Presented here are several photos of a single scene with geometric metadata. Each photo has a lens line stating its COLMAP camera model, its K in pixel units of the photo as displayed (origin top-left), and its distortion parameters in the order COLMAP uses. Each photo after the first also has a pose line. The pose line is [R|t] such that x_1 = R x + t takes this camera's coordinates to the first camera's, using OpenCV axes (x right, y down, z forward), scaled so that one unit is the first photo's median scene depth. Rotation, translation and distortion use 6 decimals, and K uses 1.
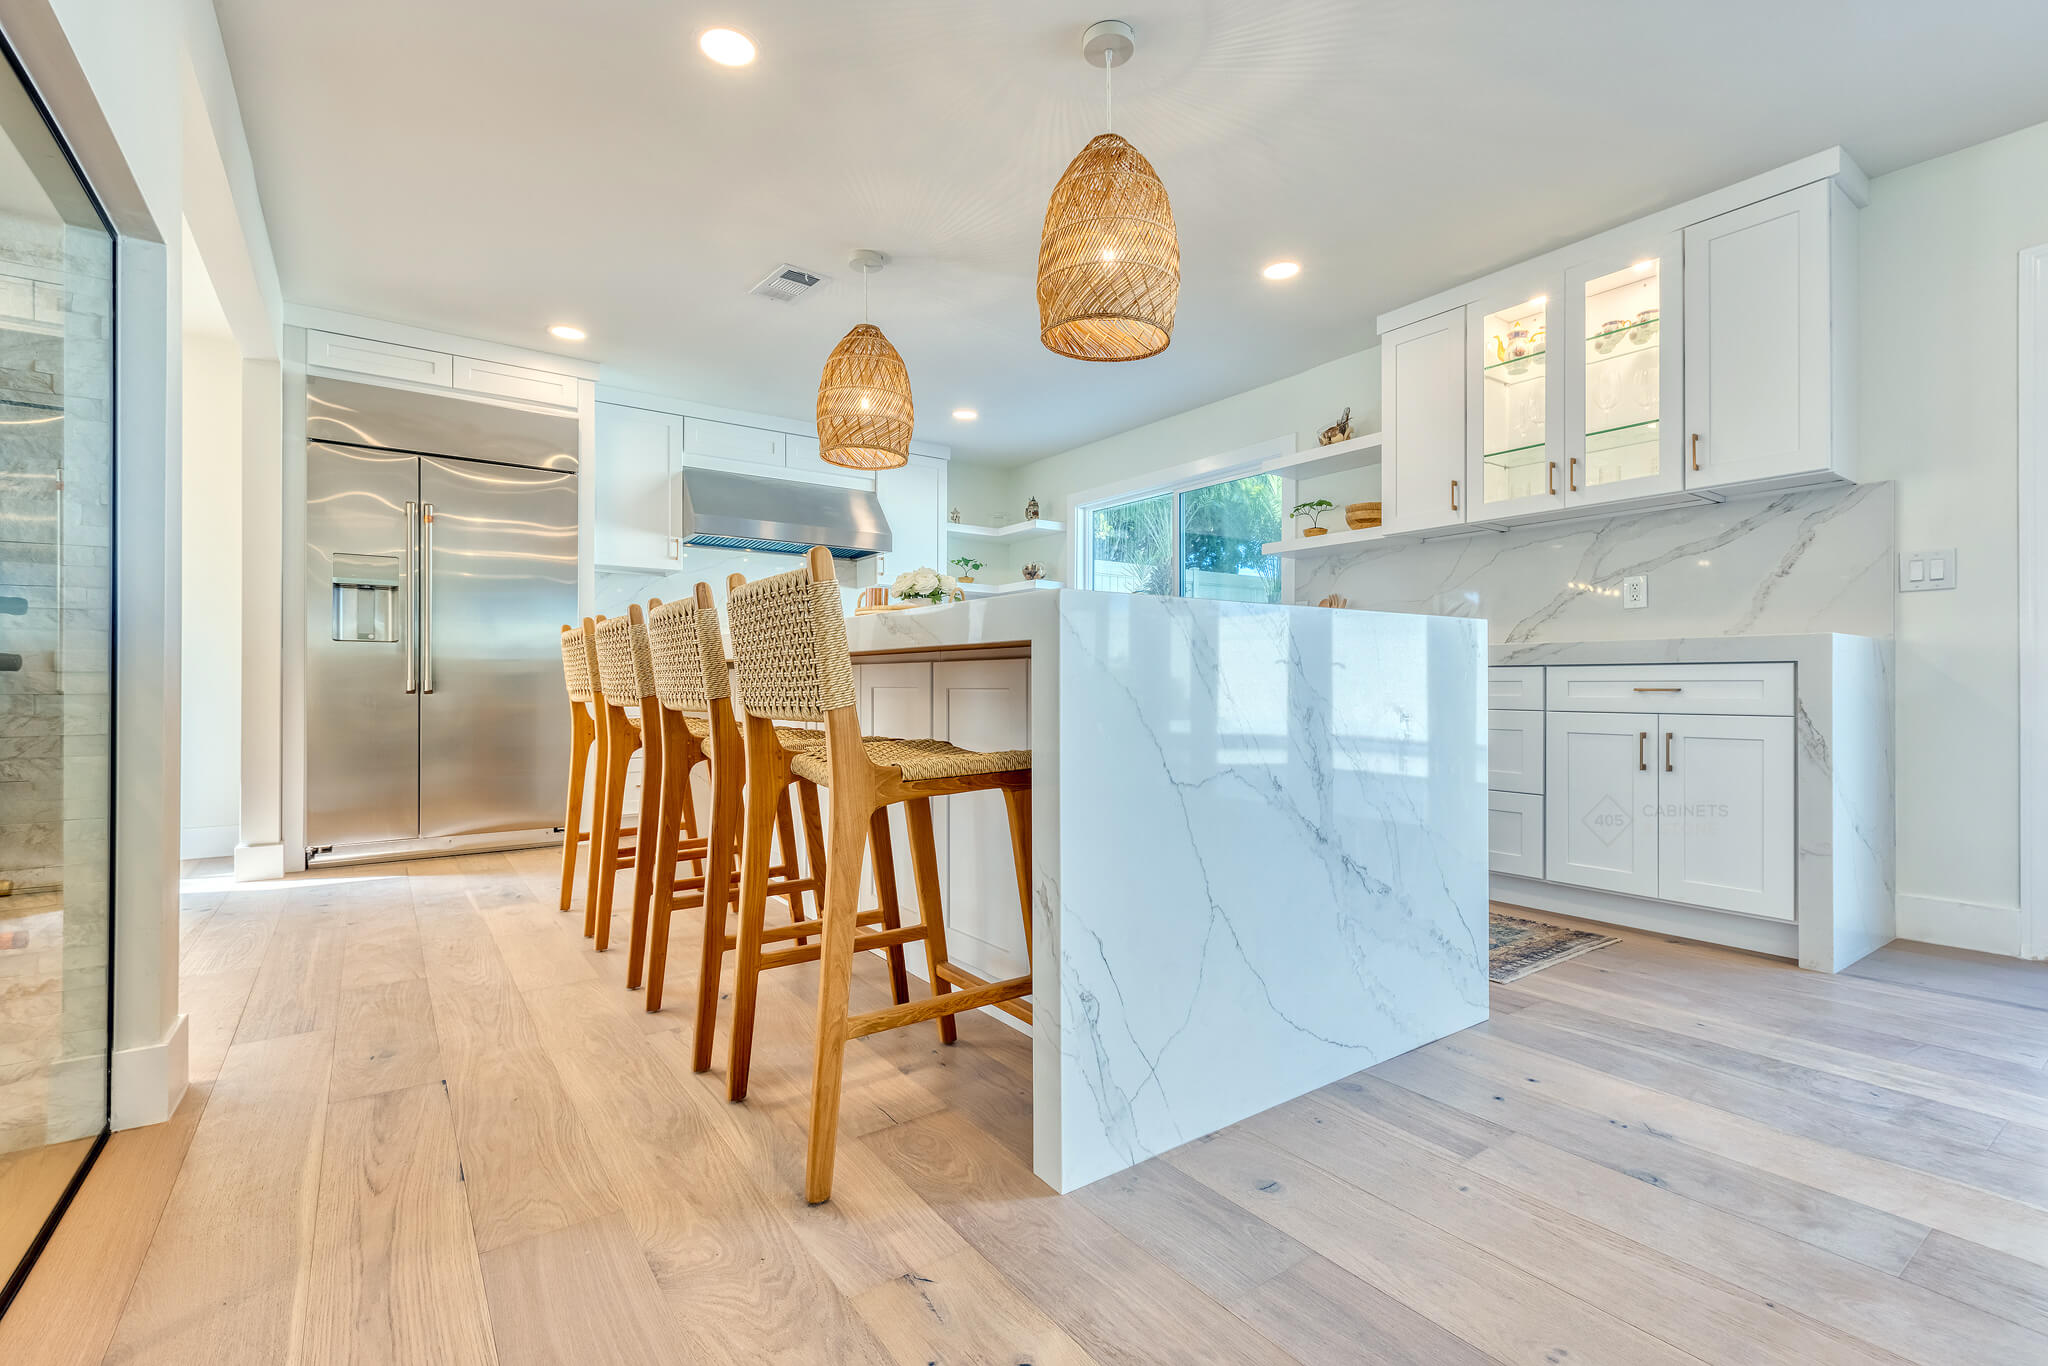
lens RADIAL K [[912.4, 0, 1025.1], [0, 912.4, 681.3], [0, 0, 1]] dist [0.002441, -0.000478]
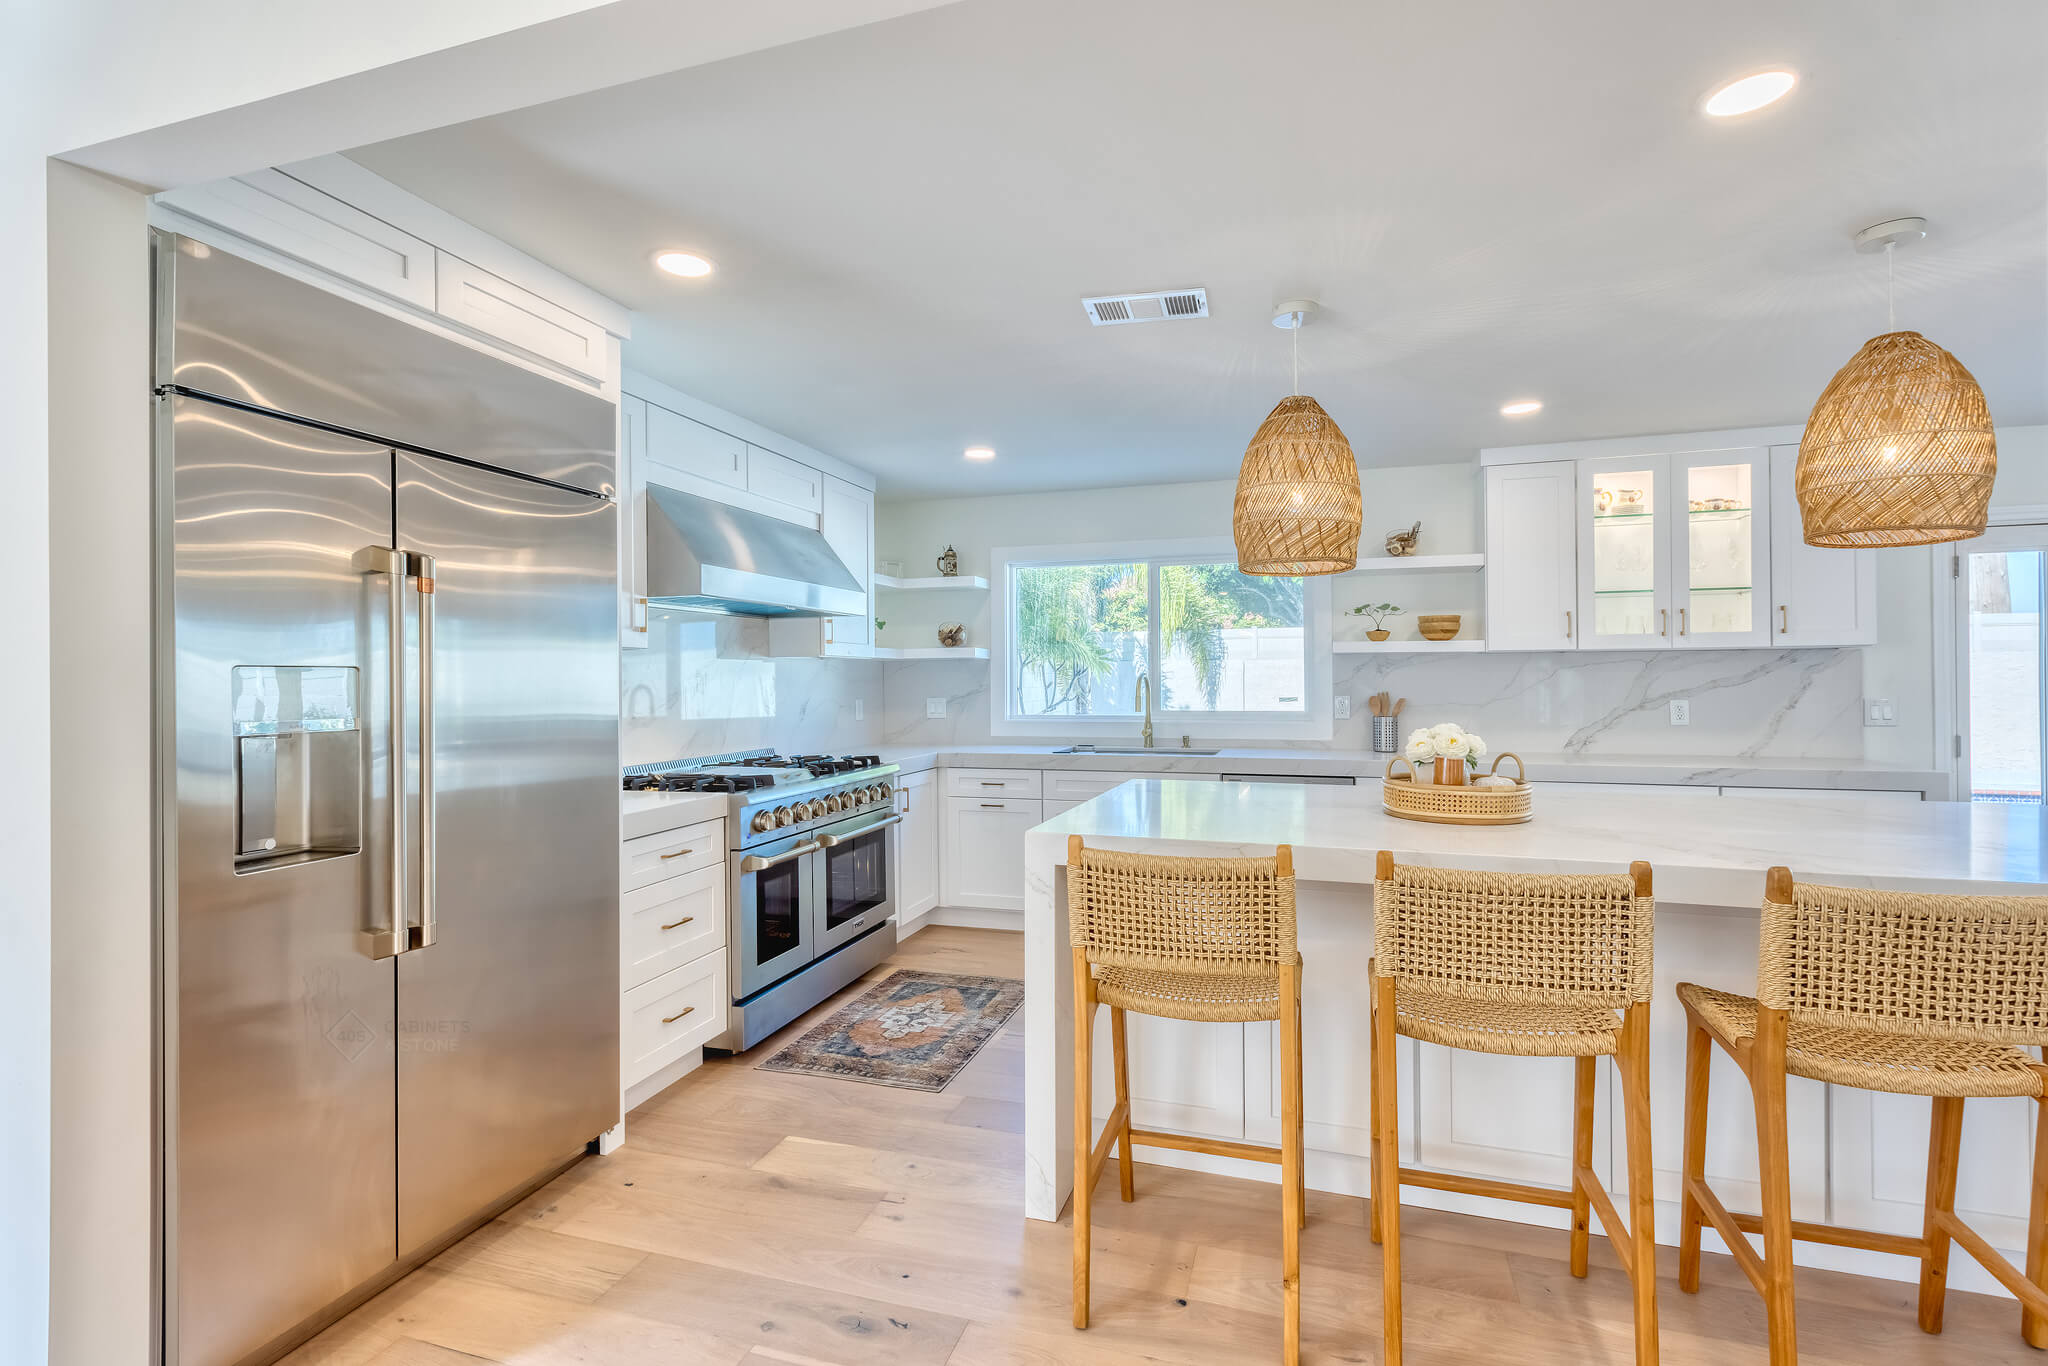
lens RADIAL K [[926.0, 0, 1033.5], [0, 926.0, 669.9], [0, 0, 1]] dist [0.002577, -0.000481]
pose [[0.799750, -0.002598, 0.600327, -0.985110], [0.005511, 0.999980, -0.003013, -0.189071], [-0.600308, 0.005718, 0.799749, 0.610688]]
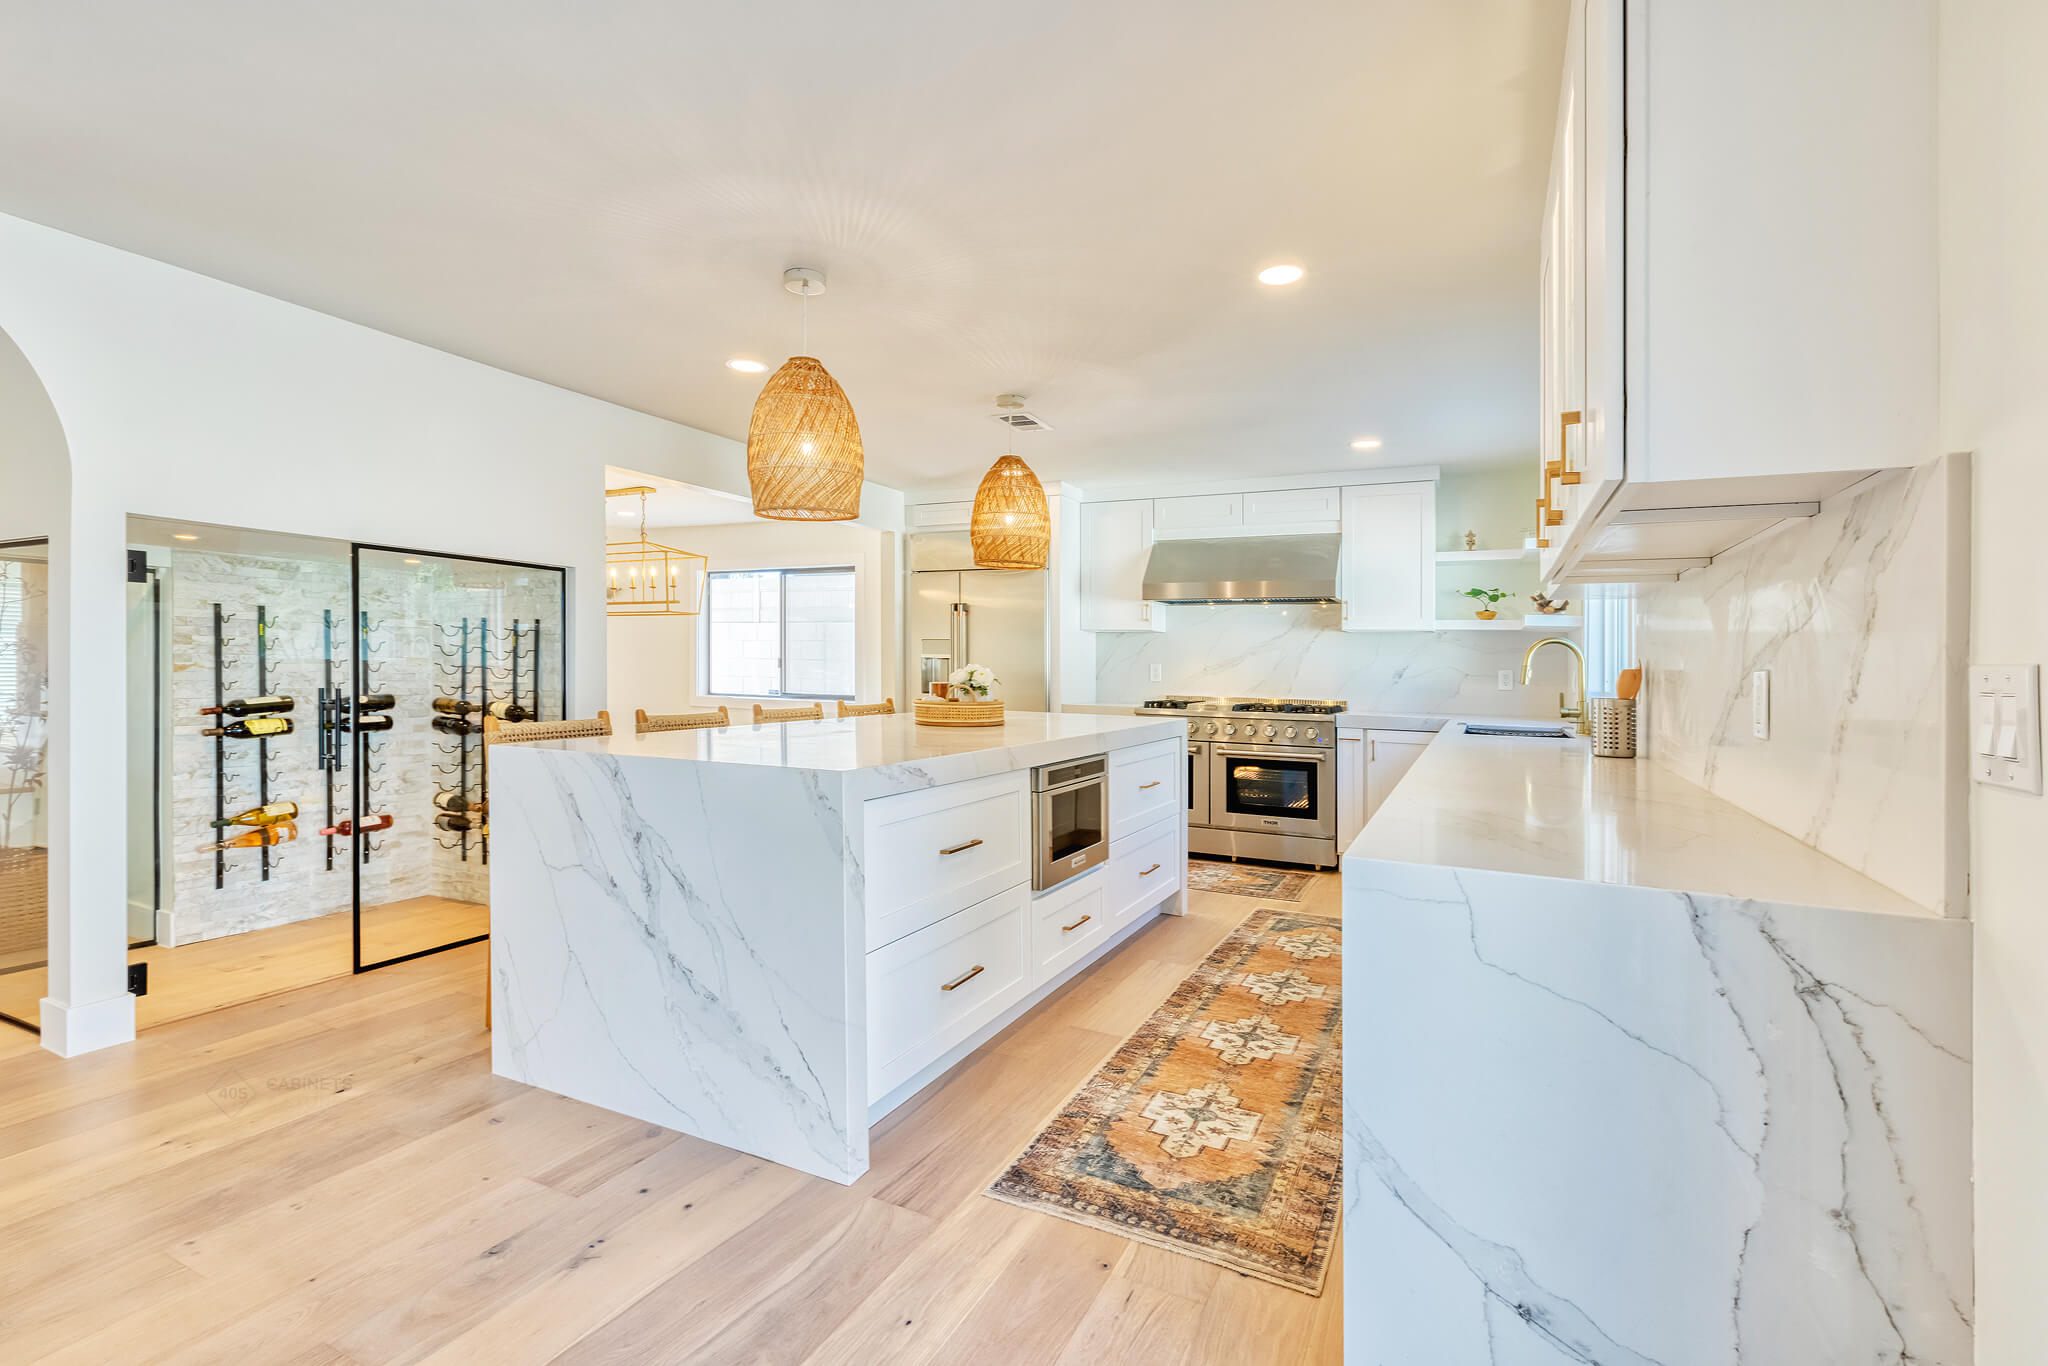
lens RADIAL K [[926.0, 0, 1033.5], [0, 926.0, 669.9], [0, 0, 1]] dist [0.002577, -0.000481]
pose [[0.478345, 0.011336, -0.878099, 1.084196], [-0.011636, 0.999911, 0.006570, -0.136597], [0.878095, 0.007075, 0.478434, 0.522797]]
